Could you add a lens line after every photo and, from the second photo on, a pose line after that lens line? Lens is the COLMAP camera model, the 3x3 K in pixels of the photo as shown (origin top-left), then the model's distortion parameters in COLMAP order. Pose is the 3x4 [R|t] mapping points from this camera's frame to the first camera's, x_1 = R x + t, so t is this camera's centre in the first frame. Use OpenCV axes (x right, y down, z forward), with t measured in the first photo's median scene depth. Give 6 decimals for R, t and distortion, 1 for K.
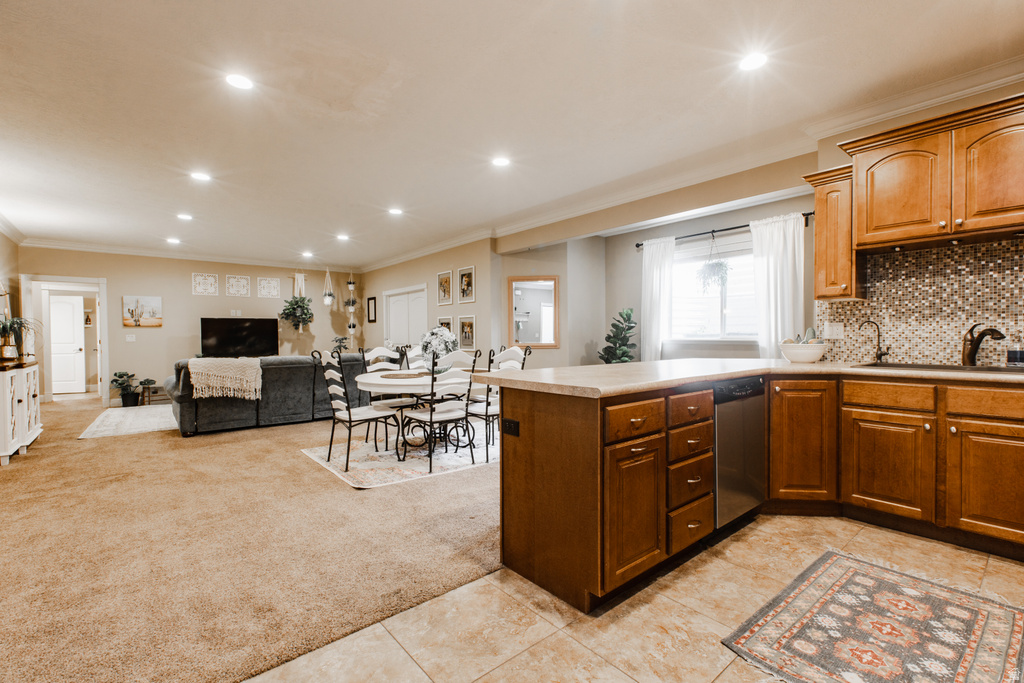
lens RADIAL K [[454.7, 0, 510.1], [0, 454.7, 339.4], [0, 0, 1]] dist [0.001205, -0.000127]
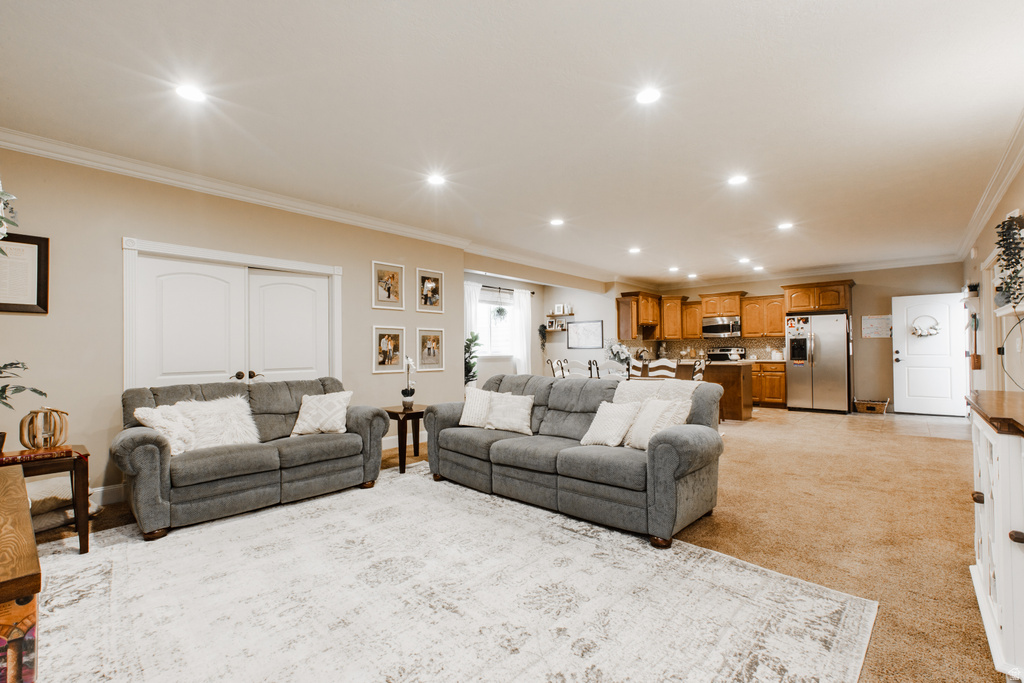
lens RADIAL K [[454.7, 0, 509.8], [0, 454.7, 344.7], [0, 0, 1]] dist [0.001205, -0.000127]
pose [[-0.157795, 0.025520, 0.987142, -0.933694], [0.027935, 0.999381, -0.021371, -0.000139], [-0.987077, 0.024203, -0.158410, 0.987017]]
